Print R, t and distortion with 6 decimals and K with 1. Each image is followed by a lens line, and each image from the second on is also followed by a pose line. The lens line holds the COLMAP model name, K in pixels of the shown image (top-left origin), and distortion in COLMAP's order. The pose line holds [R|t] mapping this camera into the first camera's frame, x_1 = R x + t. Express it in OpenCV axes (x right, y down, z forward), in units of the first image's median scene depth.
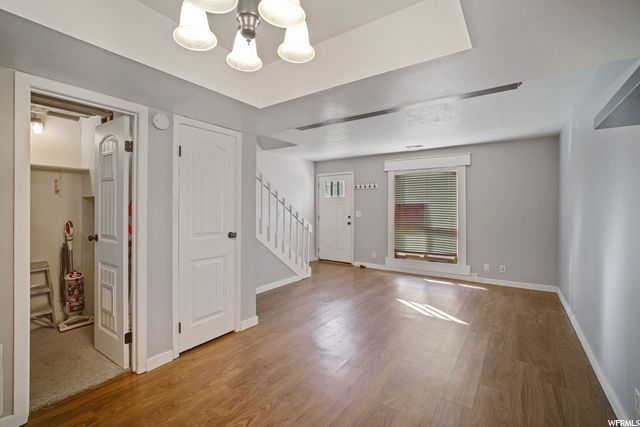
lens RADIAL K [[286.9, 0, 313.1], [0, 286.9, 210.9], [0, 0, 1]] dist [-0.019189, 0.000729]
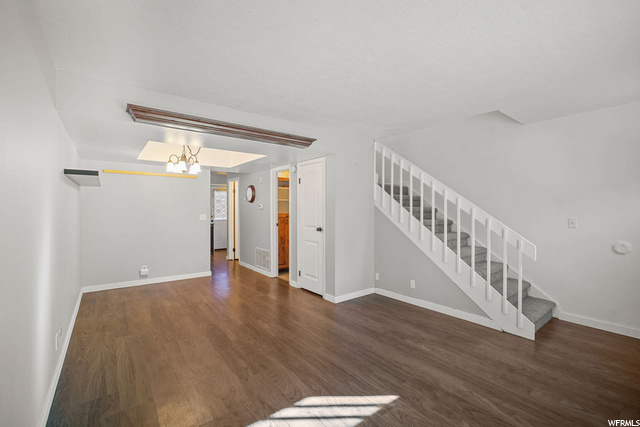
lens RADIAL K [[286.9, 0, 314.4], [0, 286.9, 213.5], [0, 0, 1]] dist [-0.019189, 0.000729]
pose [[-0.323126, 0.004747, -0.946344, 1.124505], [-0.003253, 0.999976, 0.006127, -0.005411], [0.946350, 0.005058, -0.323103, 1.456374]]
